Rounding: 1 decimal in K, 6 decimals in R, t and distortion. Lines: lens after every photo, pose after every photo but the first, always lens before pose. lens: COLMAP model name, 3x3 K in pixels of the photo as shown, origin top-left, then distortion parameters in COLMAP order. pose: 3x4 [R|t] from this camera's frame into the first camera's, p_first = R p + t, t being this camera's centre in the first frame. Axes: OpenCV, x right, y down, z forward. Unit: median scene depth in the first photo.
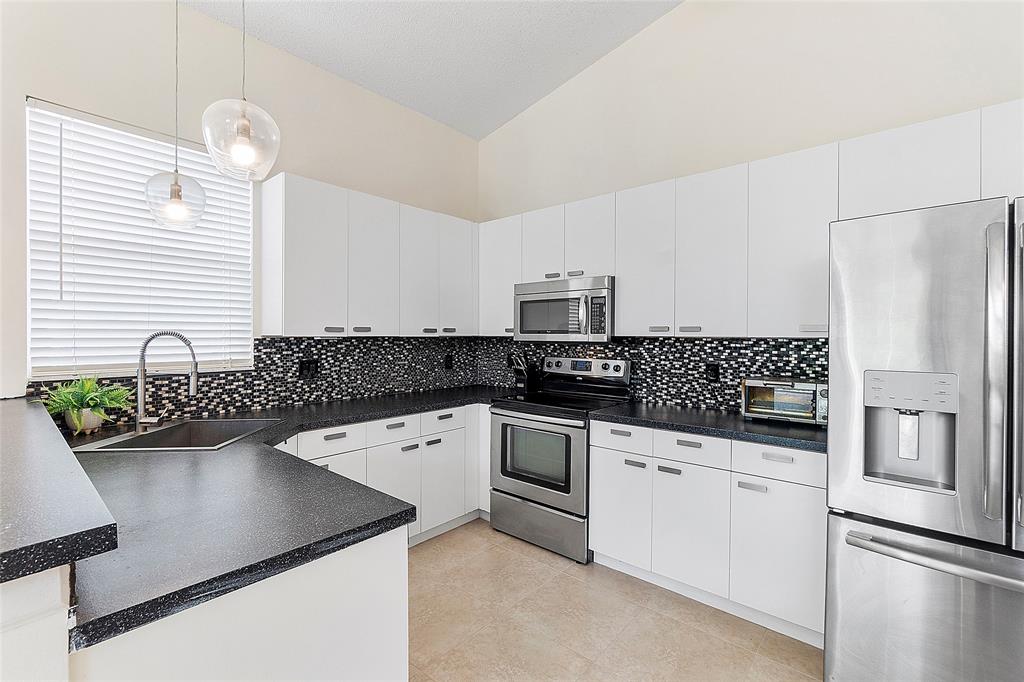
lens RADIAL K [[443.5, 0, 508.1], [0, 443.5, 338.0], [0, 0, 1]] dist [-0.005491, 0.000932]
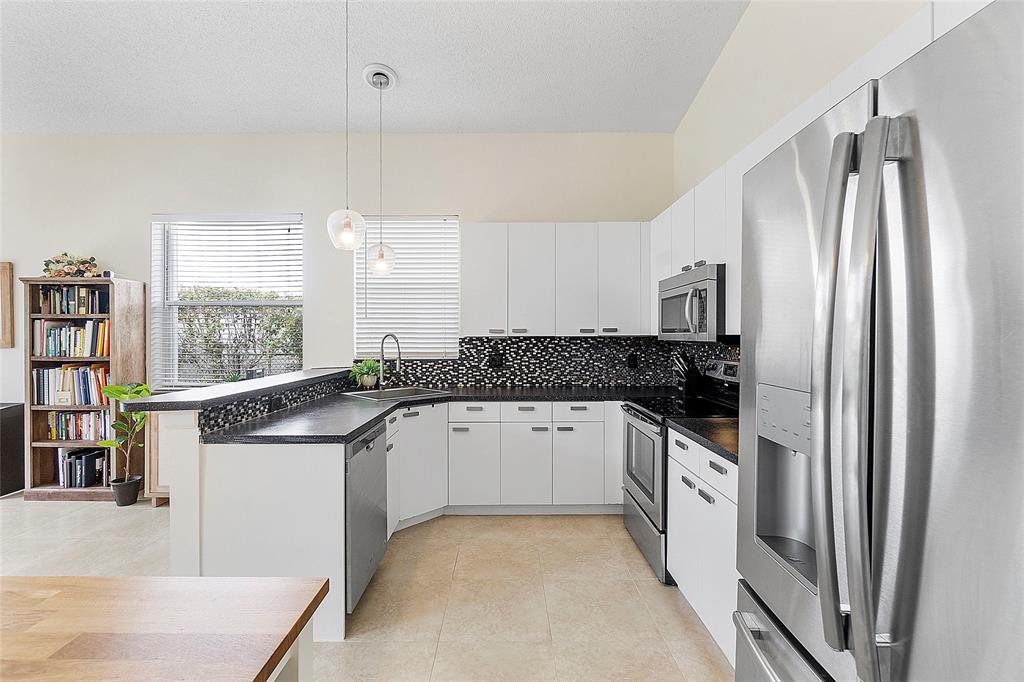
lens RADIAL K [[443.5, 0, 508.1], [0, 443.5, 338.0], [0, 0, 1]] dist [-0.005491, 0.000932]
pose [[0.656573, -0.000671, -0.754262, 0.586942], [-0.000281, 0.999999, -0.001134, 0.002755], [0.754262, 0.000956, 0.656572, 0.140908]]
